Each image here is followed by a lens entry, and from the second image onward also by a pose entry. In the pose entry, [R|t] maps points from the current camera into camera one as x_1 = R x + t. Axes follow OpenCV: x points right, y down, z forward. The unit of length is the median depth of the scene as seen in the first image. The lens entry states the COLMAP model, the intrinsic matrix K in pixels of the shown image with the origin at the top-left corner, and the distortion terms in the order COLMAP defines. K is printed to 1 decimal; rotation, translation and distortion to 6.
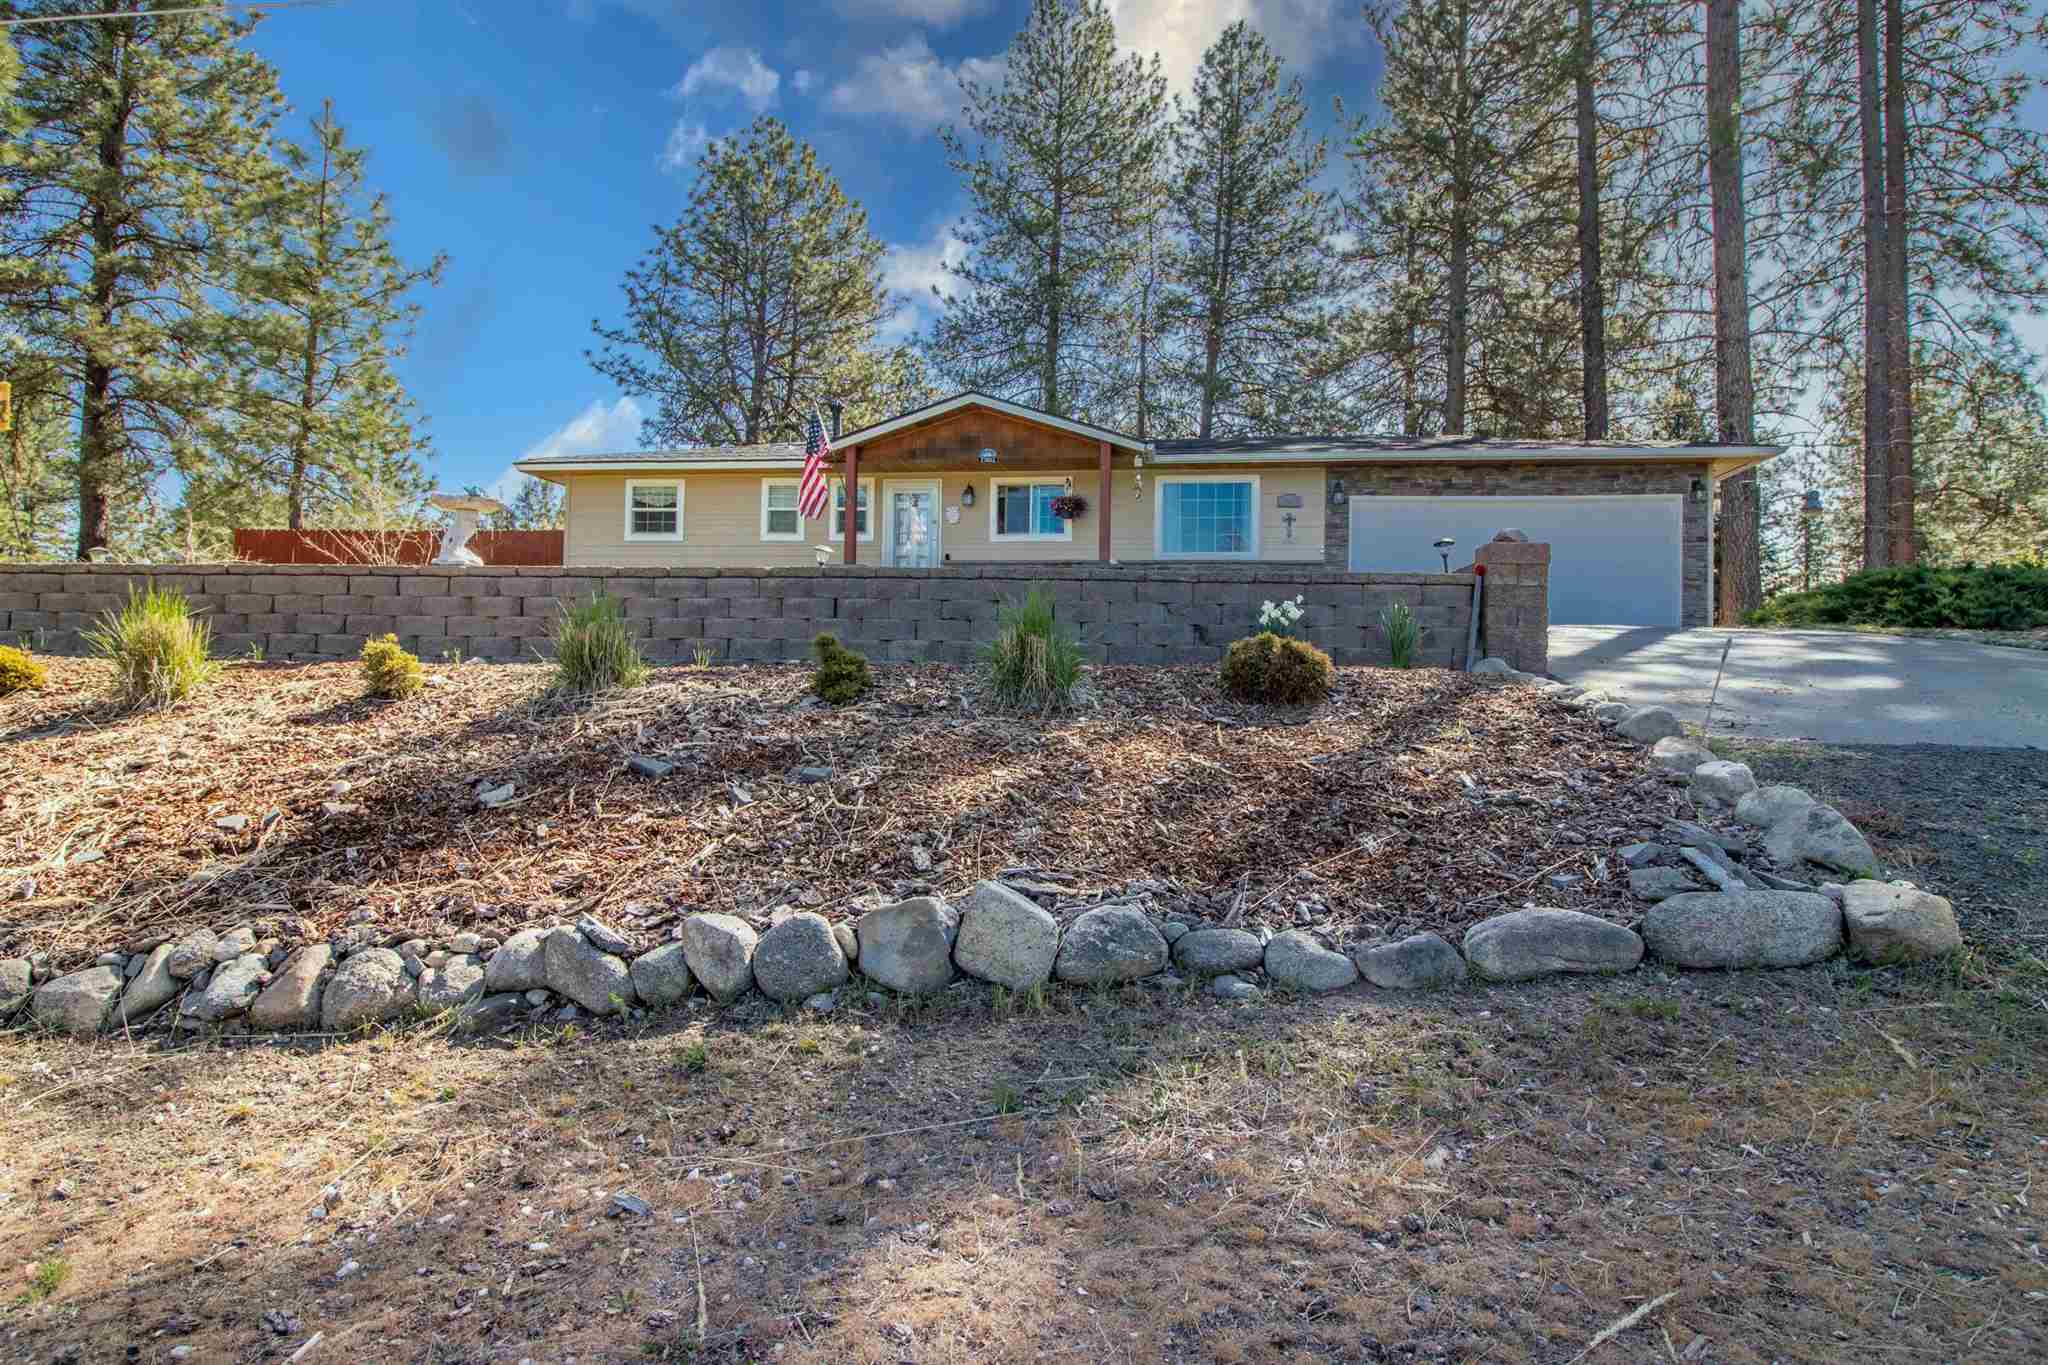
lens RADIAL K [[1109.6, 0, 1024.0], [0, 1109.6, 682.5], [0, 0, 1]] dist [-0.002454, 0.001989]
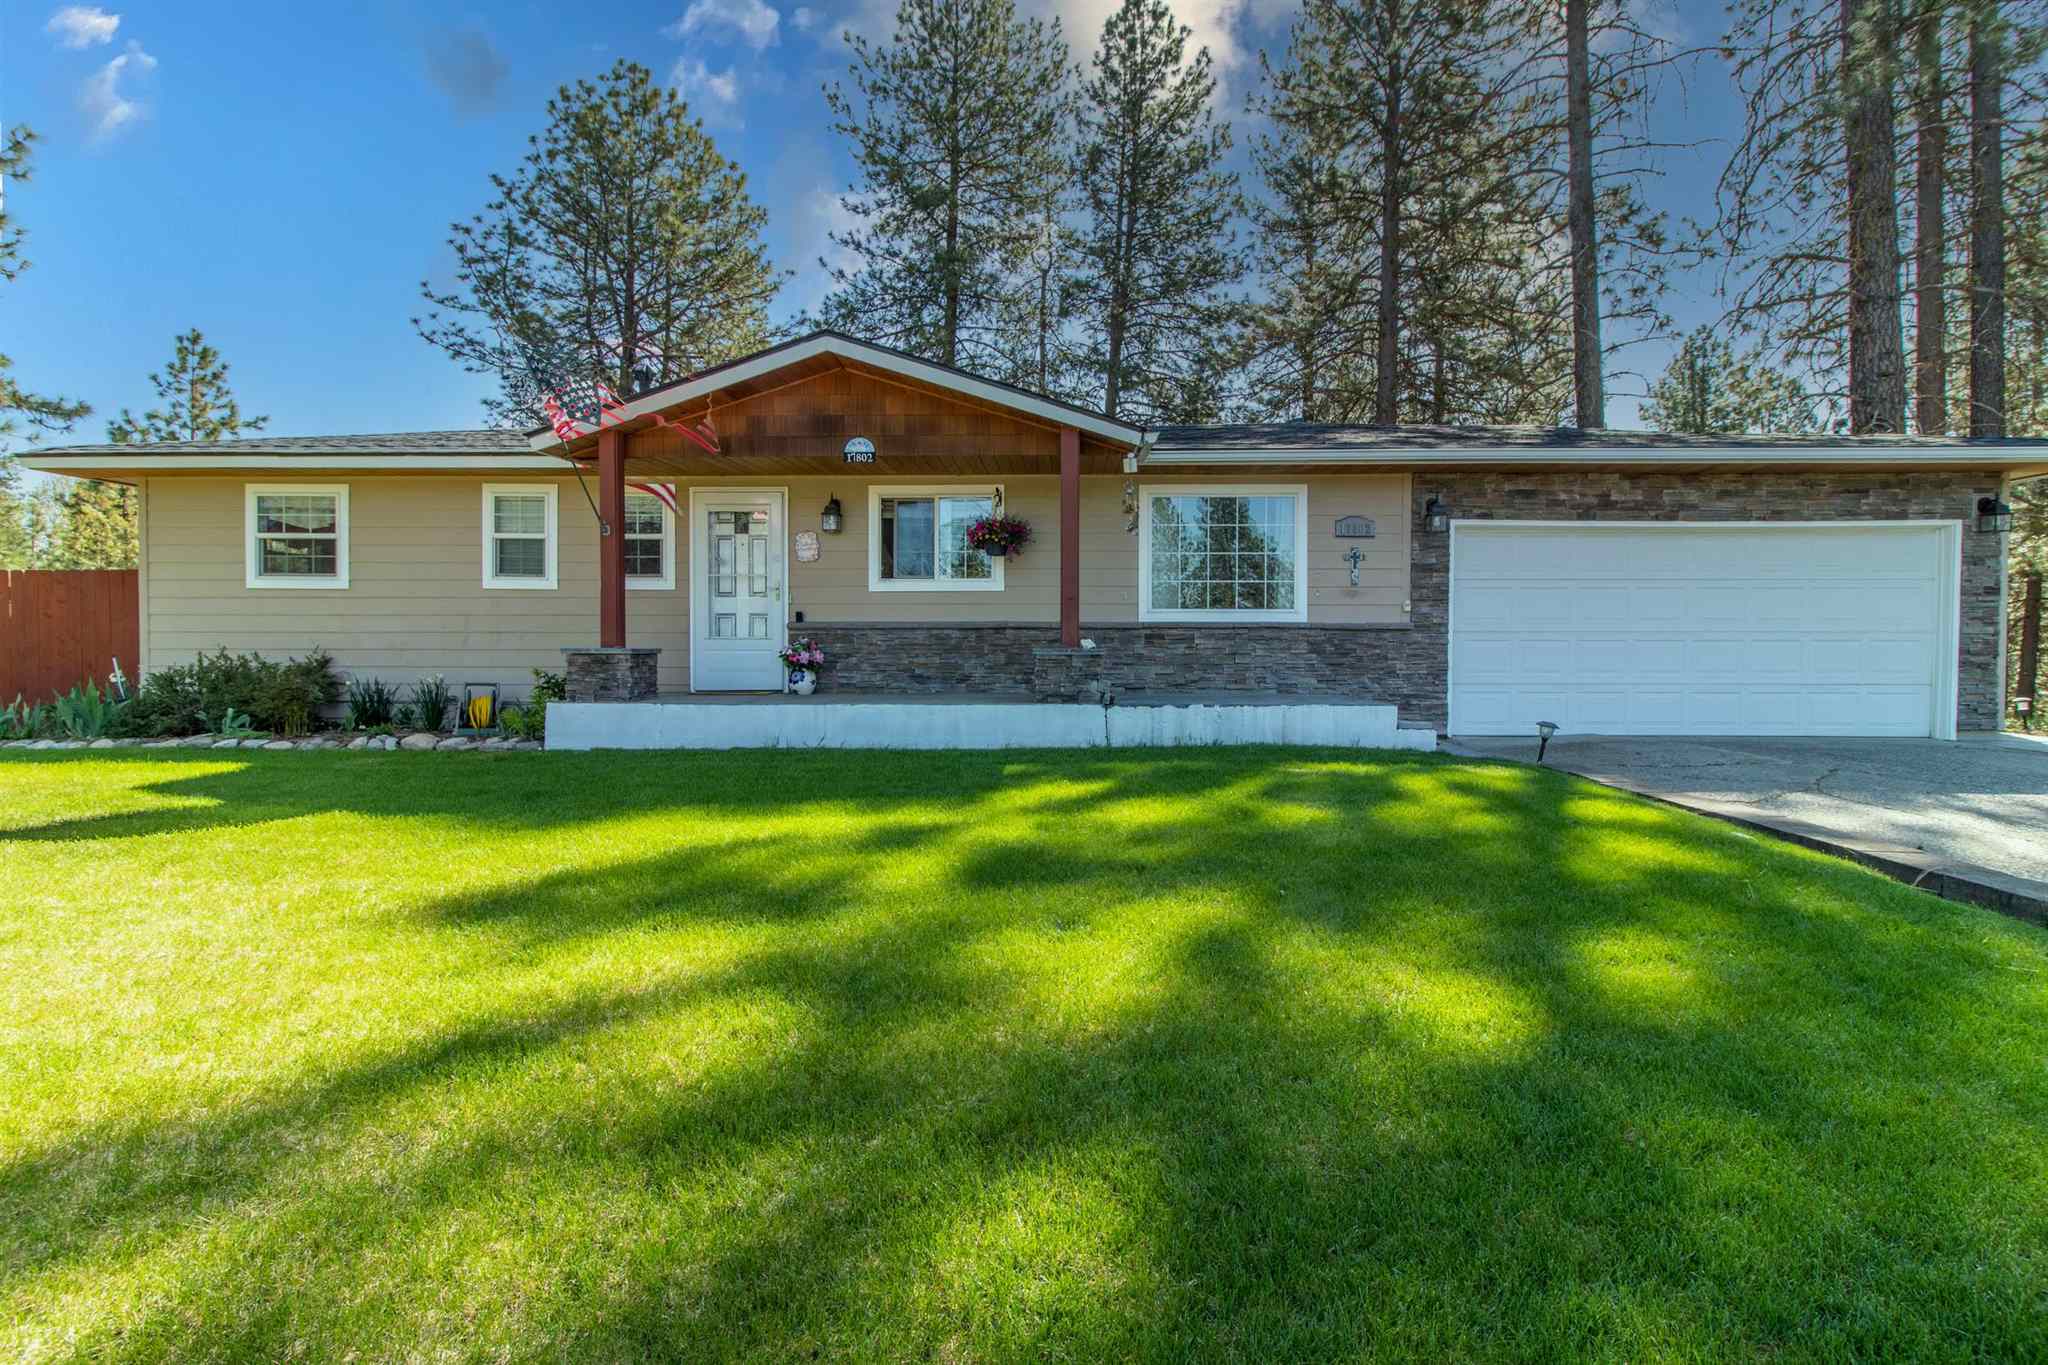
lens RADIAL K [[953.7, 0, 1030.0], [0, 953.7, 665.5], [0, 0, 1]] dist [-0.001175, 0.000602]
pose [[0.993986, -0.016182, 0.108308, -0.000218], [0.013164, 0.999506, 0.028528, -0.039128], [-0.108717, -0.026931, 0.993708, 0.183499]]
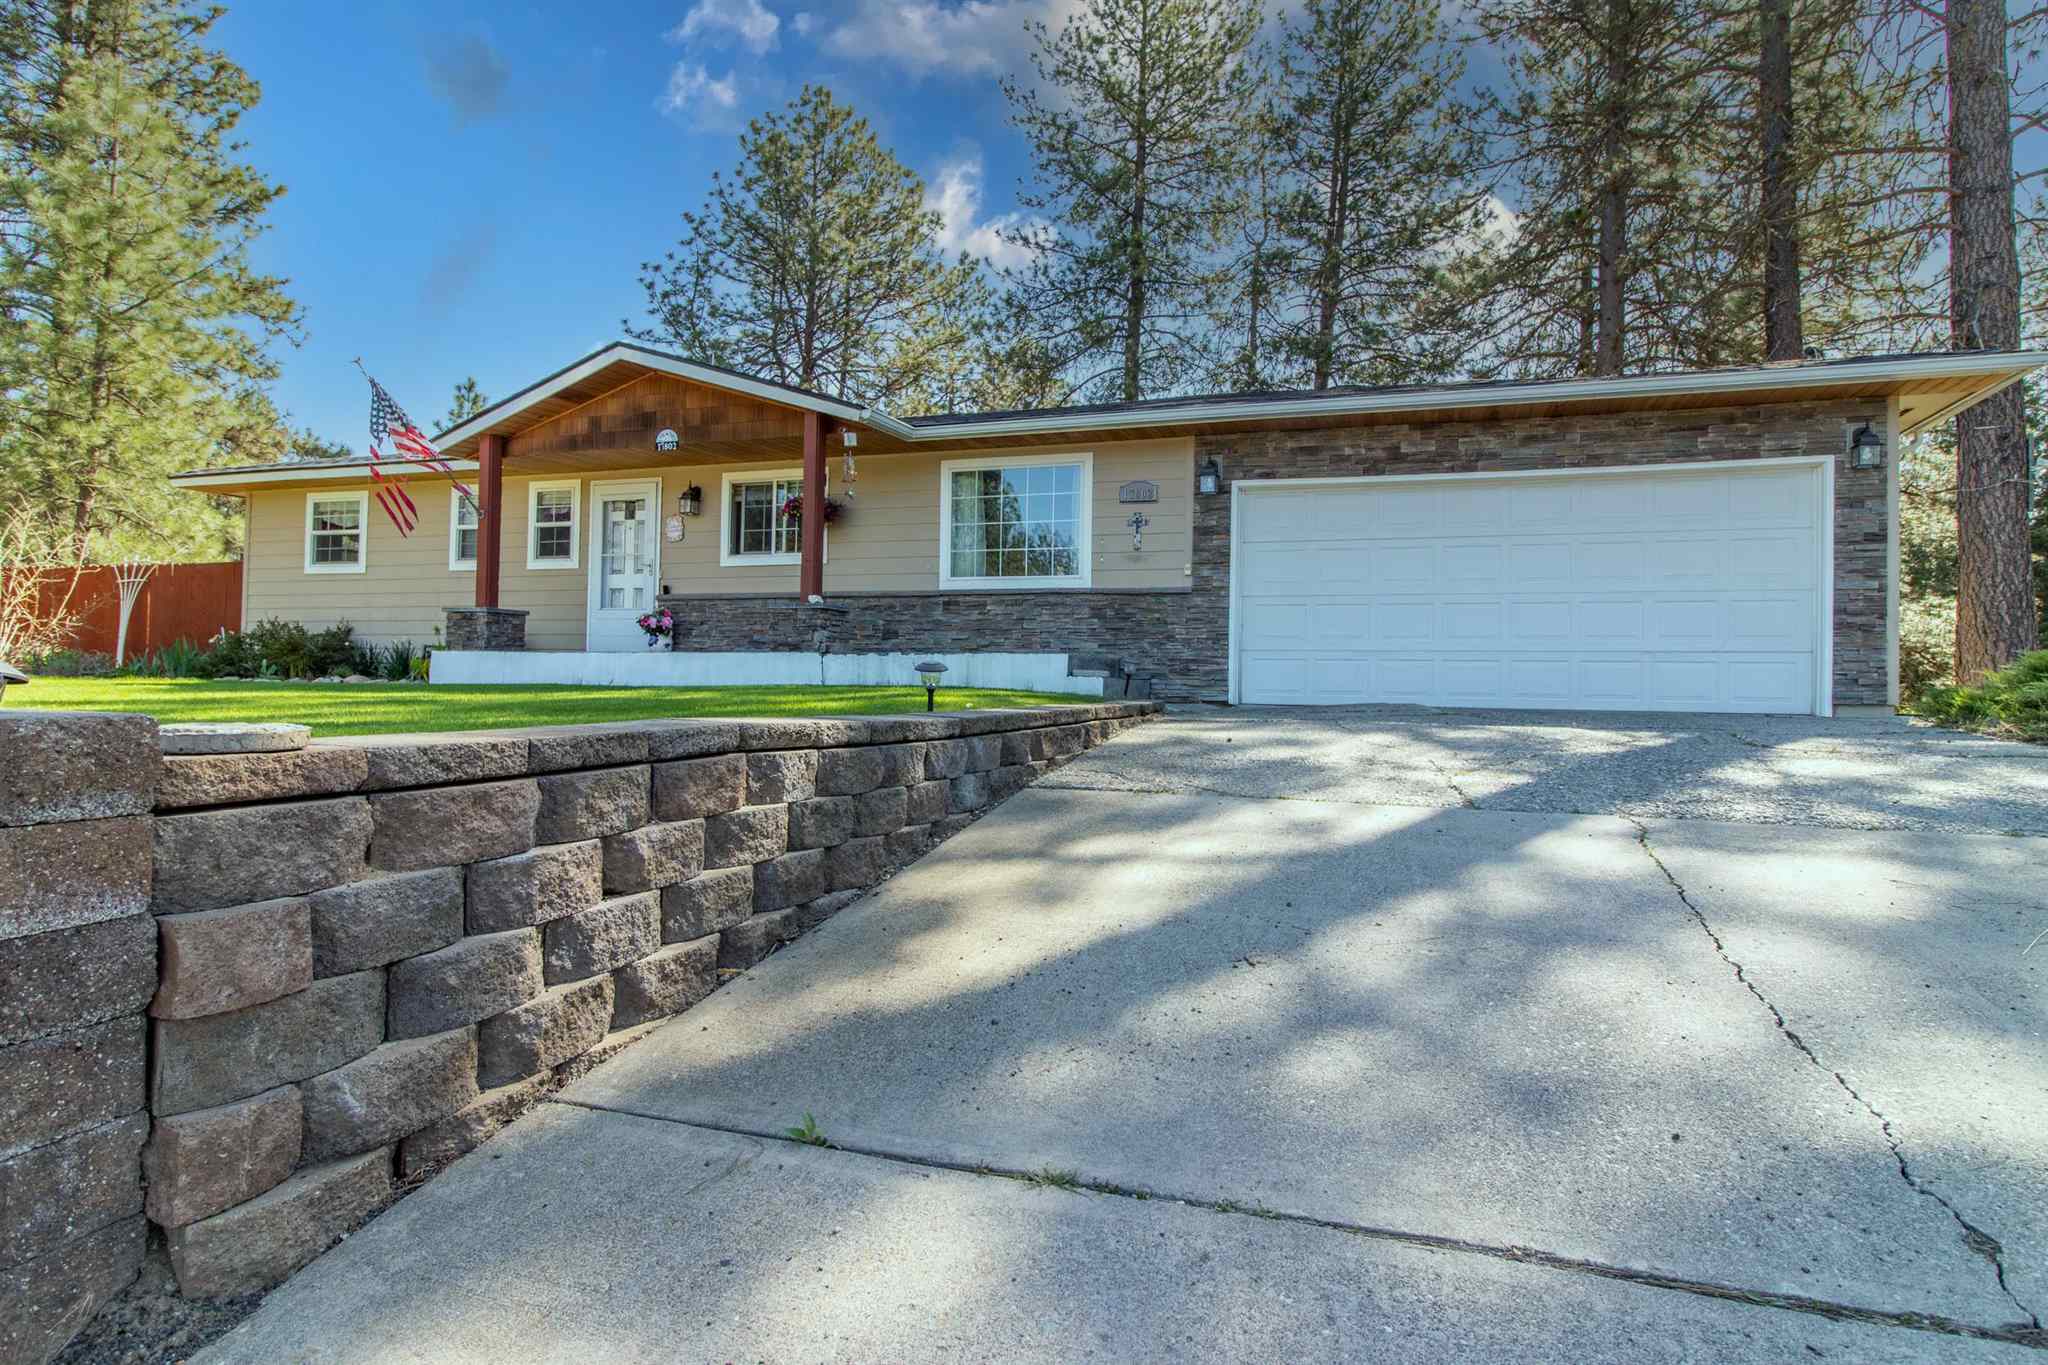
lens RADIAL K [[1109.6, 0, 1024.0], [0, 1109.6, 682.5], [0, 0, 1]] dist [-0.002454, 0.001989]
pose [[0.981059, -0.000926, -0.193707, 0.111984], [0.000938, 1.000000, -0.000031, -0.021449], [0.193707, -0.000152, 0.981059, 0.141735]]
